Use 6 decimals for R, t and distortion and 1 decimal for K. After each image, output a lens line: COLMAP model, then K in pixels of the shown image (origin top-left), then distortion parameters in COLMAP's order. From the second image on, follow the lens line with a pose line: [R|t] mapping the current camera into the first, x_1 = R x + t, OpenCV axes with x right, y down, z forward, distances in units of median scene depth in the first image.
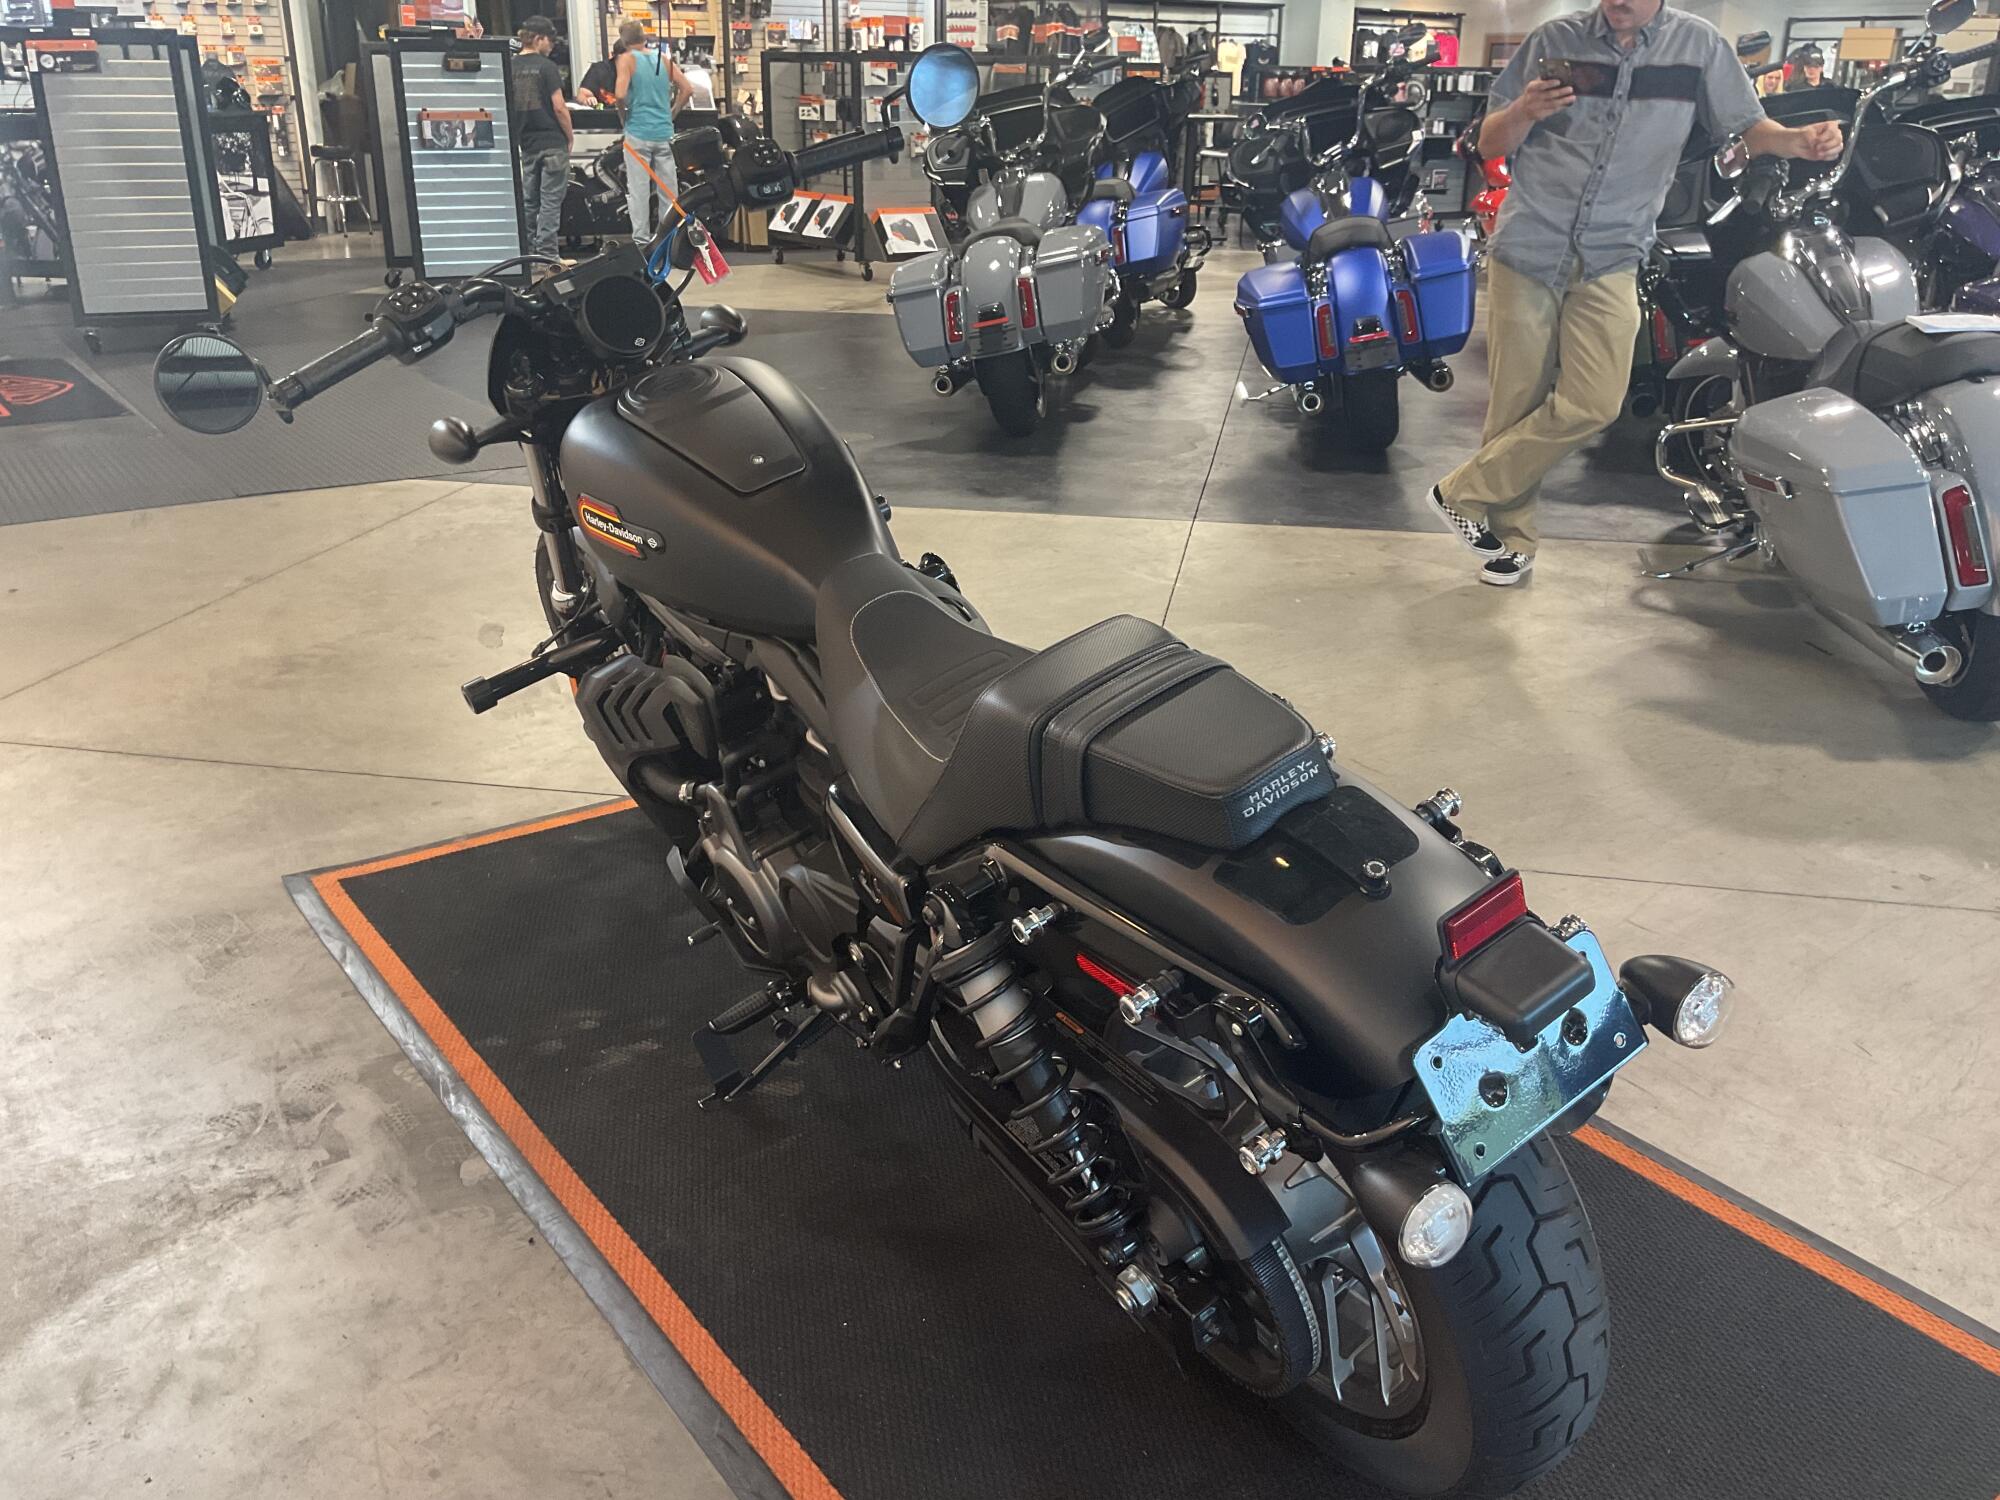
lens RADIAL K [[1653.8, 0, 1009.7], [0, 1653.8, 760.1], [0, 0, 1]] dist [0.028949, -0.077214]
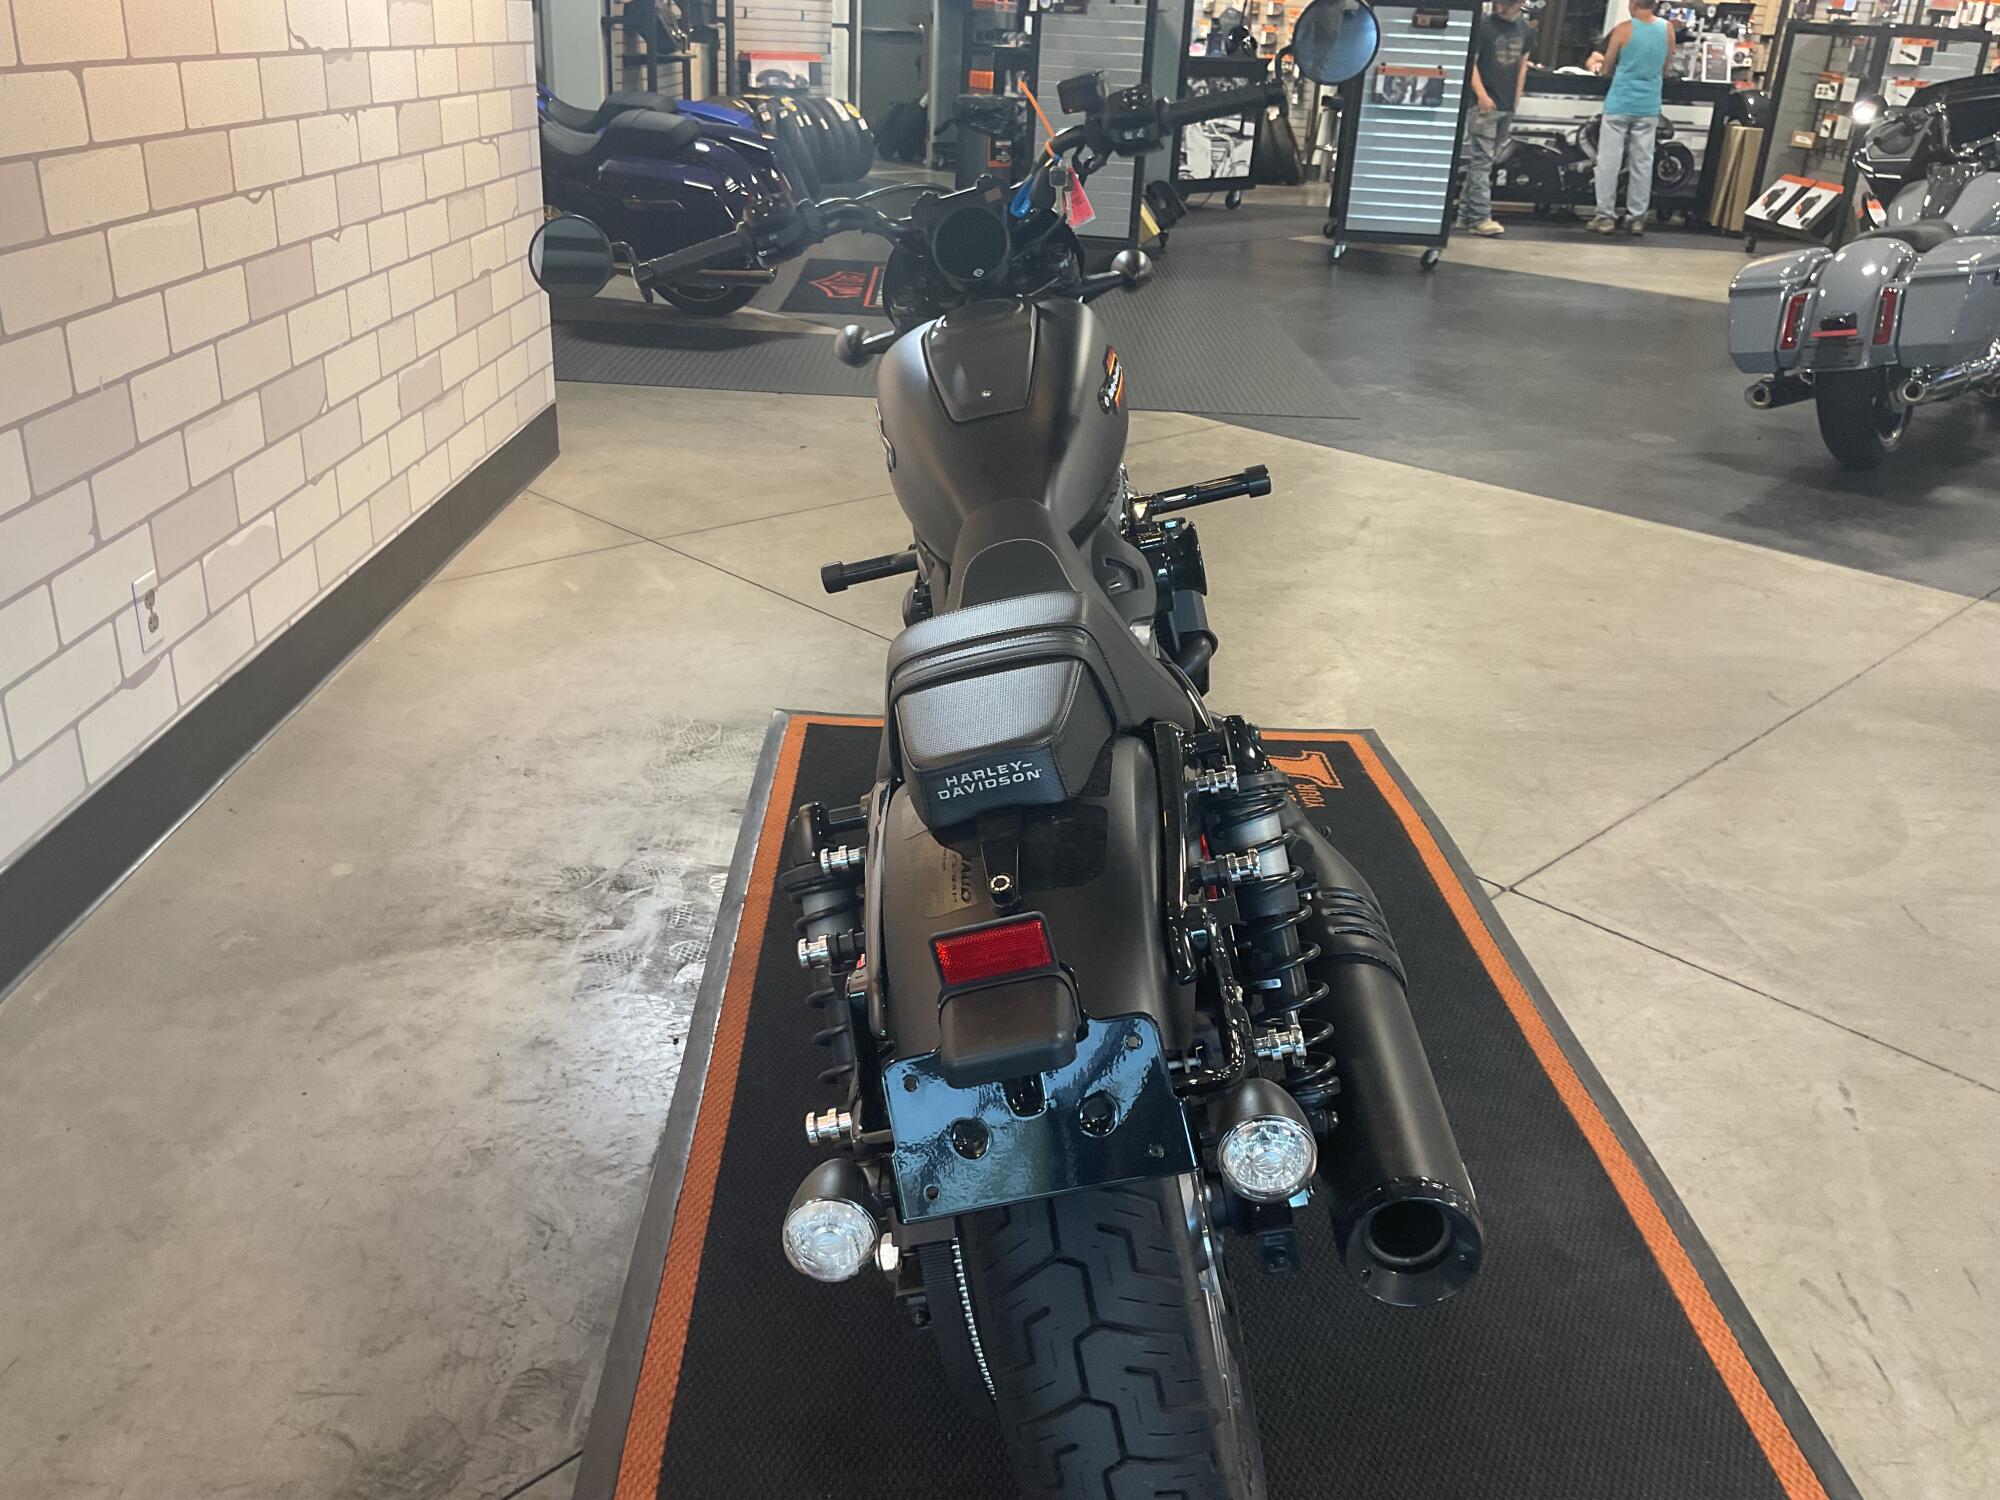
lens RADIAL K [[1653.8, 0, 990.7], [0, 1653.8, 760.3], [0, 0, 1]] dist [0.028949, -0.077214]
pose [[0.818301, 0.257349, -0.513960, 0.074849], [-0.247292, 0.964811, 0.089371, -0.009146], [0.518873, 0.053966, 0.853146, 0.023003]]
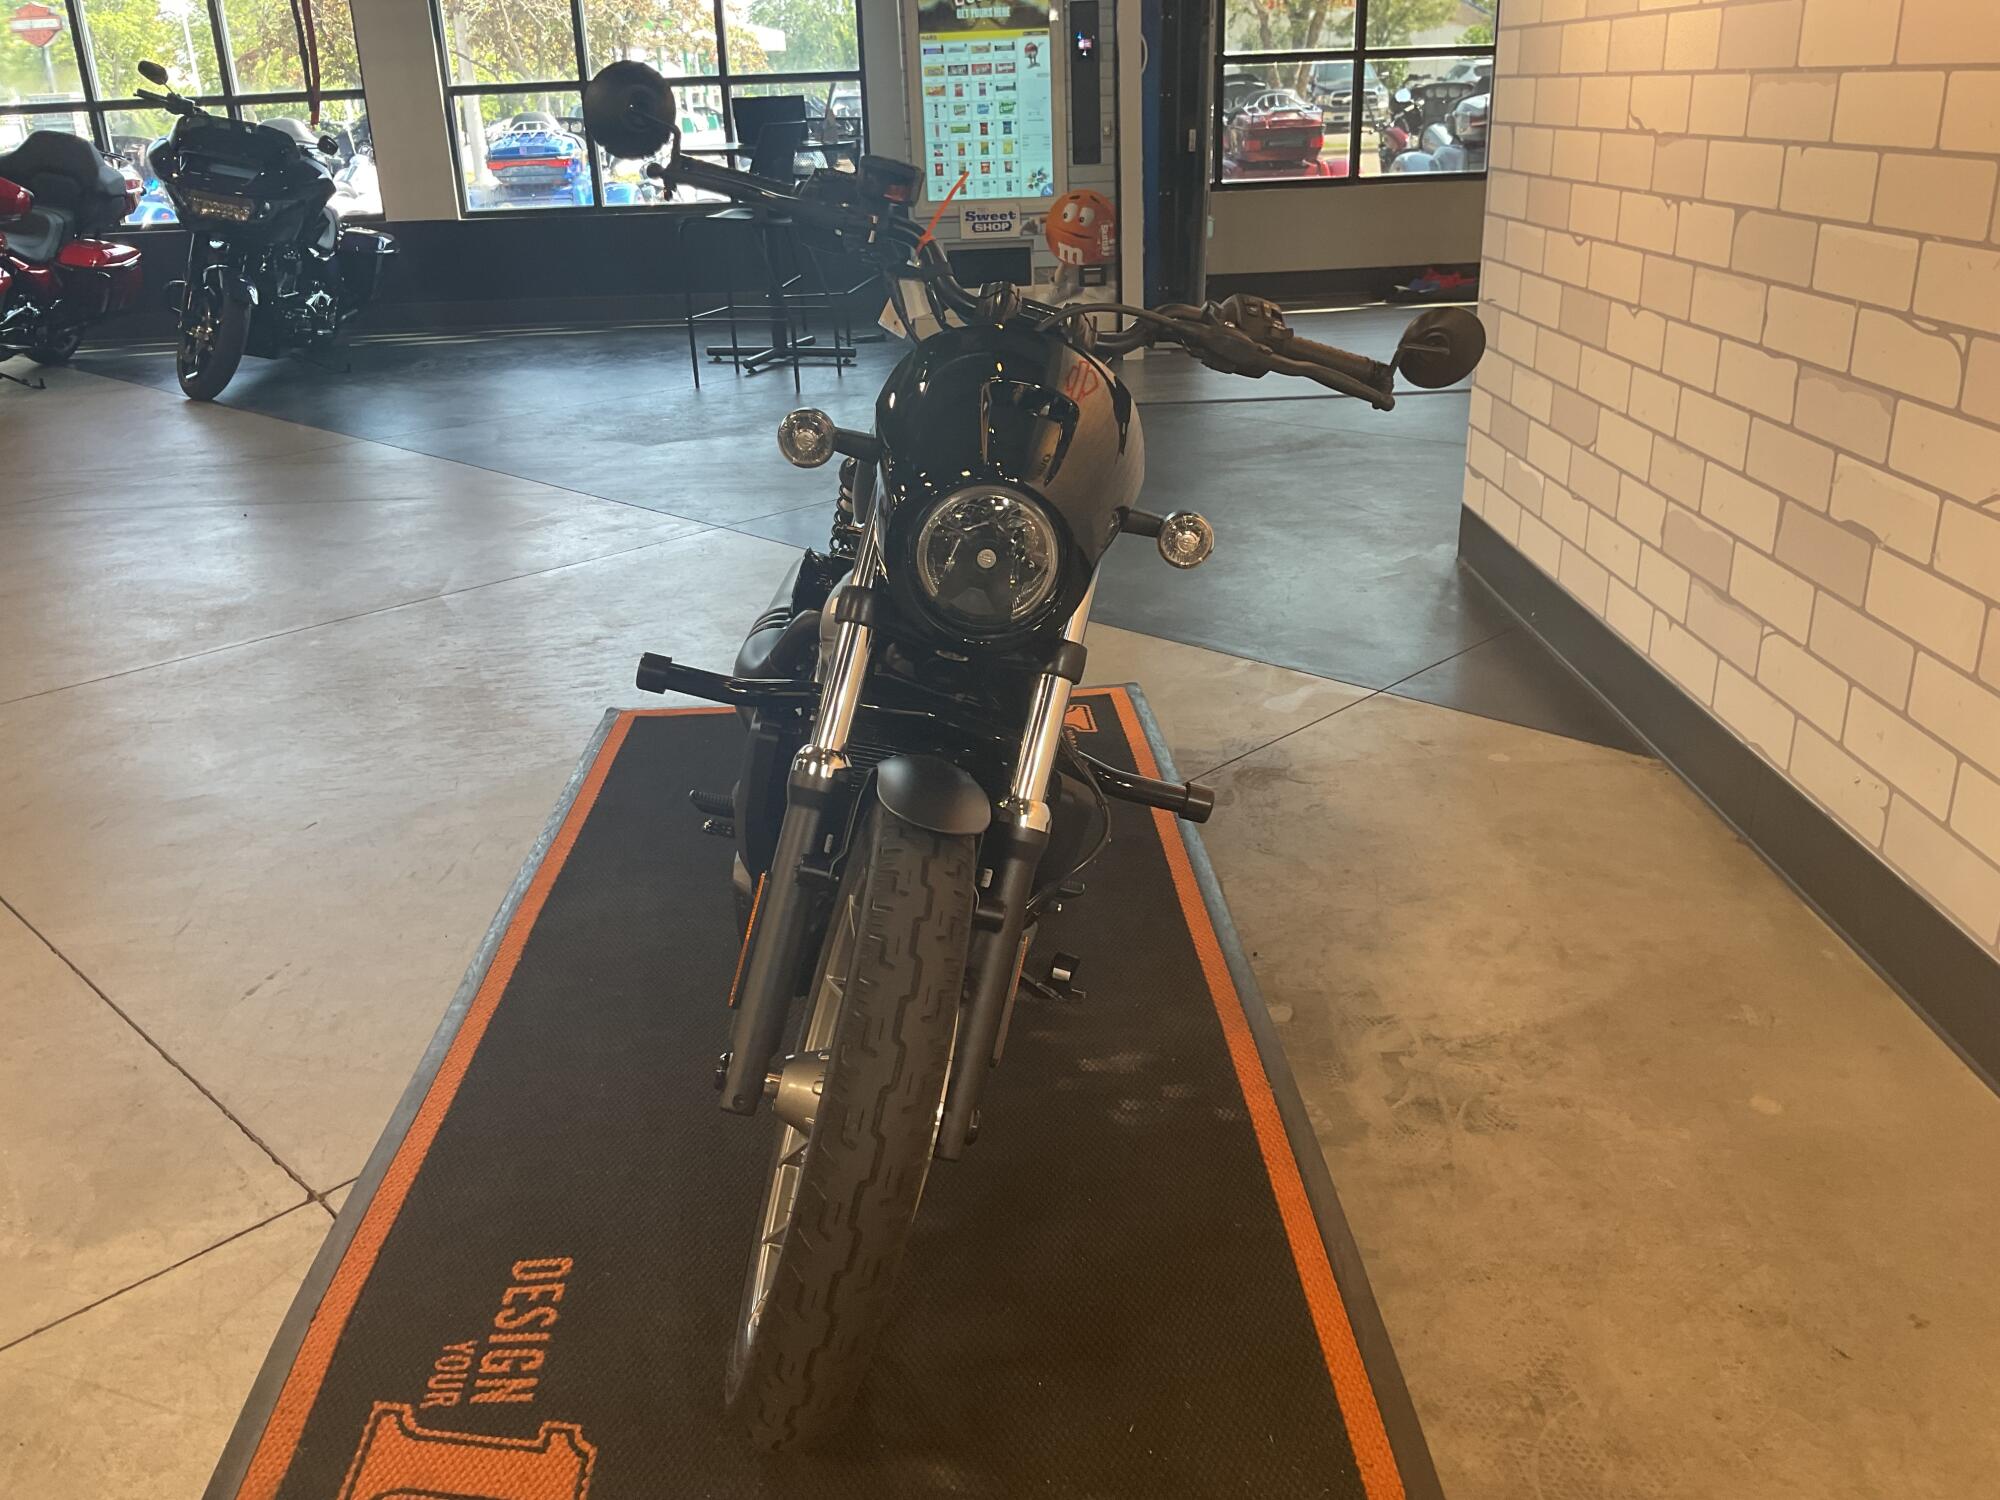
lens RADIAL K [[1653.8, 0, 989.7], [0, 1653.8, 754.3], [0, 0, 1]] dist [0.028949, -0.077214]
pose [[-0.823438, -0.194414, 0.533060, -0.139373], [0.233878, 0.739654, 0.631041, -0.127230], [-0.516963, 0.644295, -0.563590, 0.309669]]
